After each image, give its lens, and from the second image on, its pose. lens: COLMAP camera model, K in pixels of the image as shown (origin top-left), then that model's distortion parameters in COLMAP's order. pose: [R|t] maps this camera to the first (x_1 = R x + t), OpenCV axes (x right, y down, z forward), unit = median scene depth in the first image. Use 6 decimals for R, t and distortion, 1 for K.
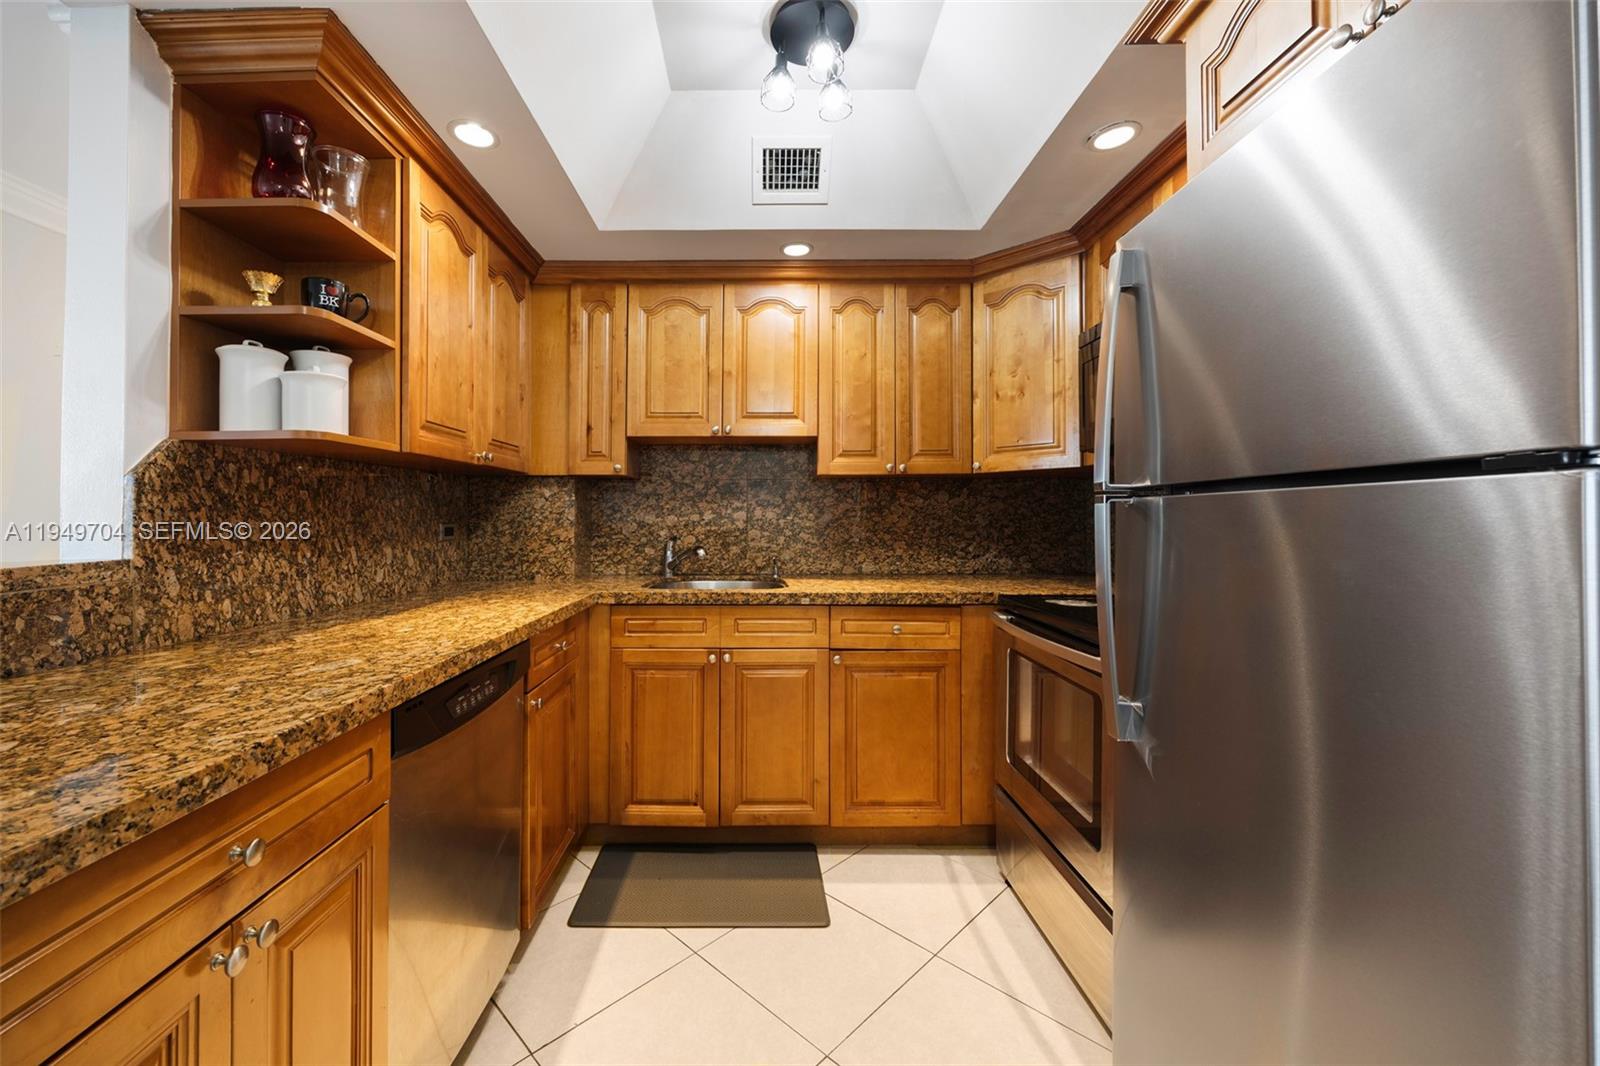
lens RADIAL K [[623.9, 0, 767.4], [0, 623.9, 470.6], [0, 0, 1]] dist [-0.007831, 0.000110]
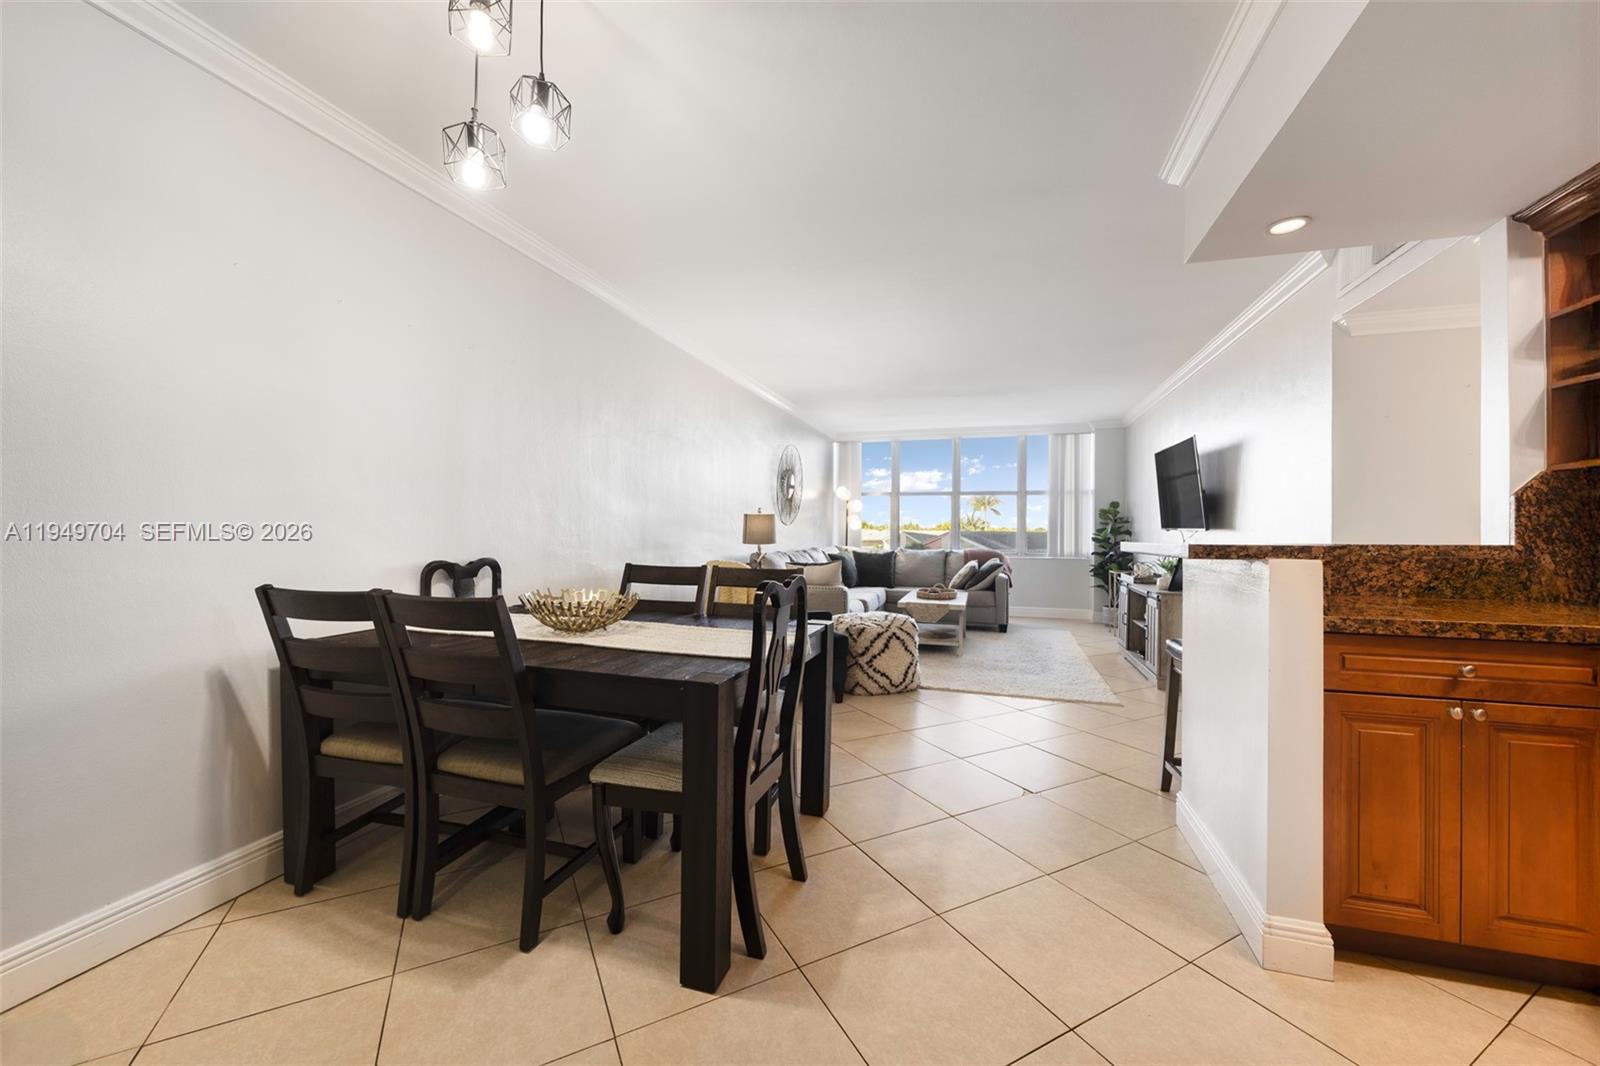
lens RADIAL K [[625.8, 0, 800.0], [0, 625.8, 533.0], [0, 0, 1]] dist [-0.001090, -0.000035]
pose [[-0.316130, 0.005196, -0.948702, 0.666294], [0.063510, 0.997858, -0.015698, 0.006590], [0.946588, -0.065215, -0.315783, -0.168193]]
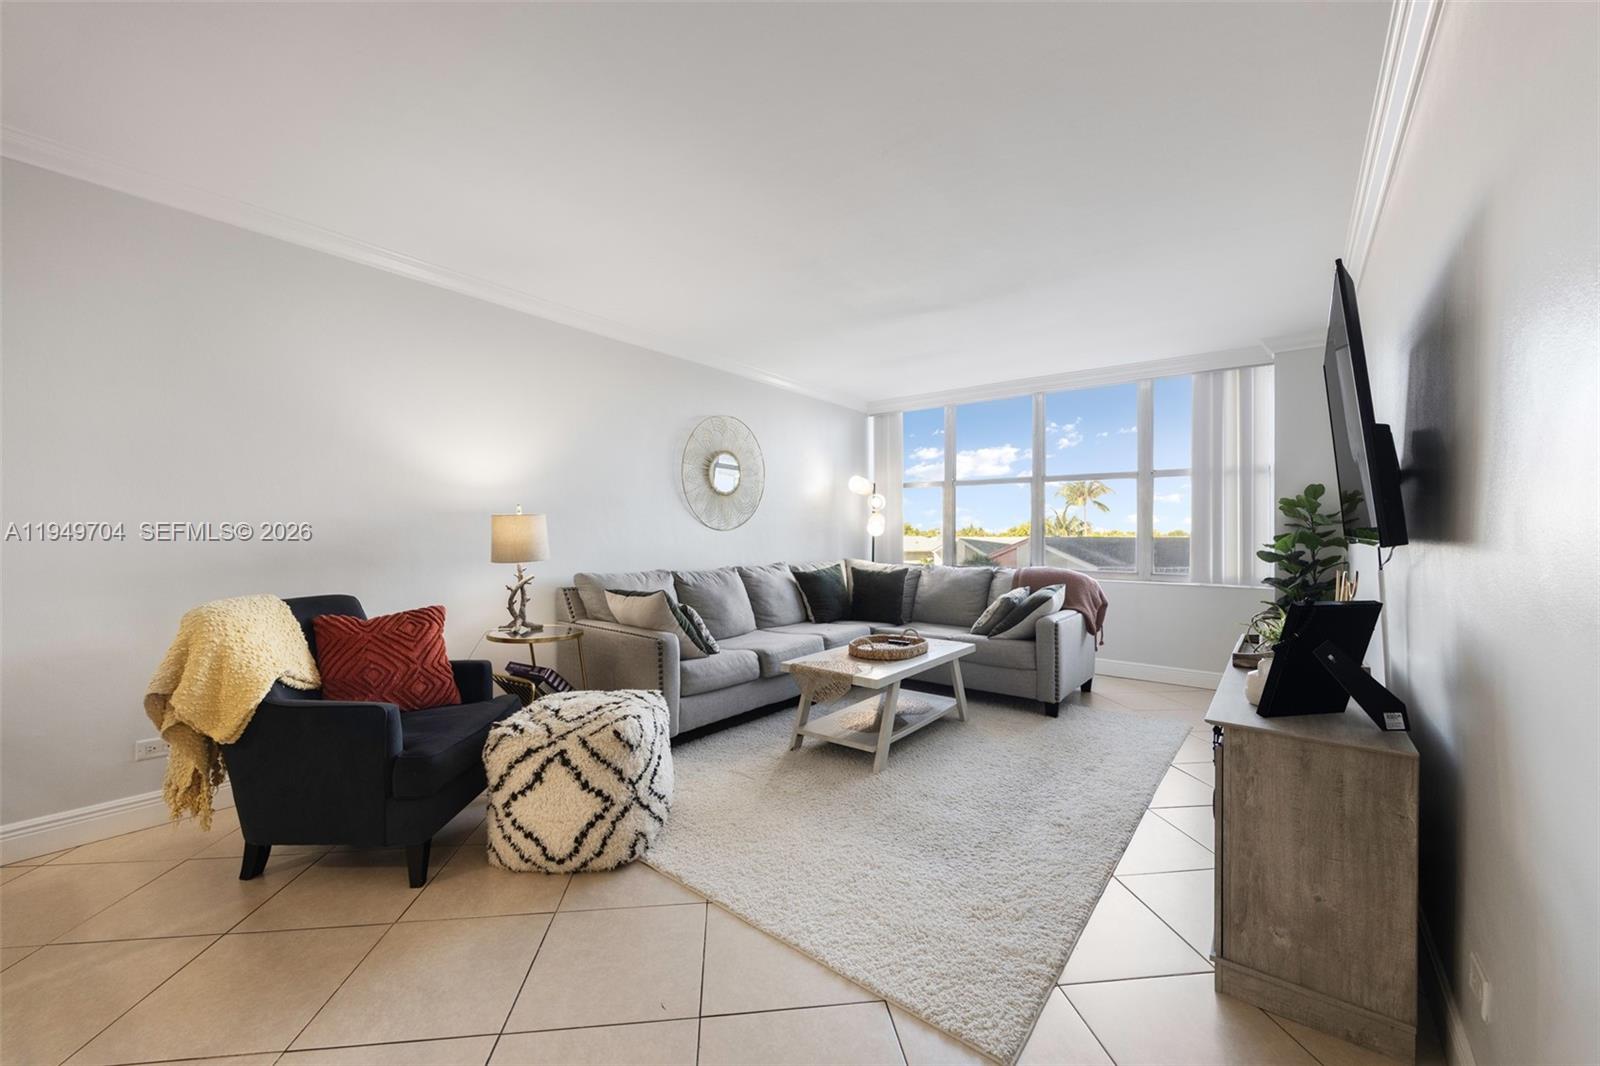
lens RADIAL K [[587.4, 0, 896.0], [0, 587.4, 538.3], [0, 0, 1]] dist [-0.031906, -0.000190]
pose [[-0.615554, 0.007782, -0.788056, -0.934388], [0.060080, 0.997505, -0.037078, 0.047050], [0.785801, -0.070170, -0.614486, 0.450483]]
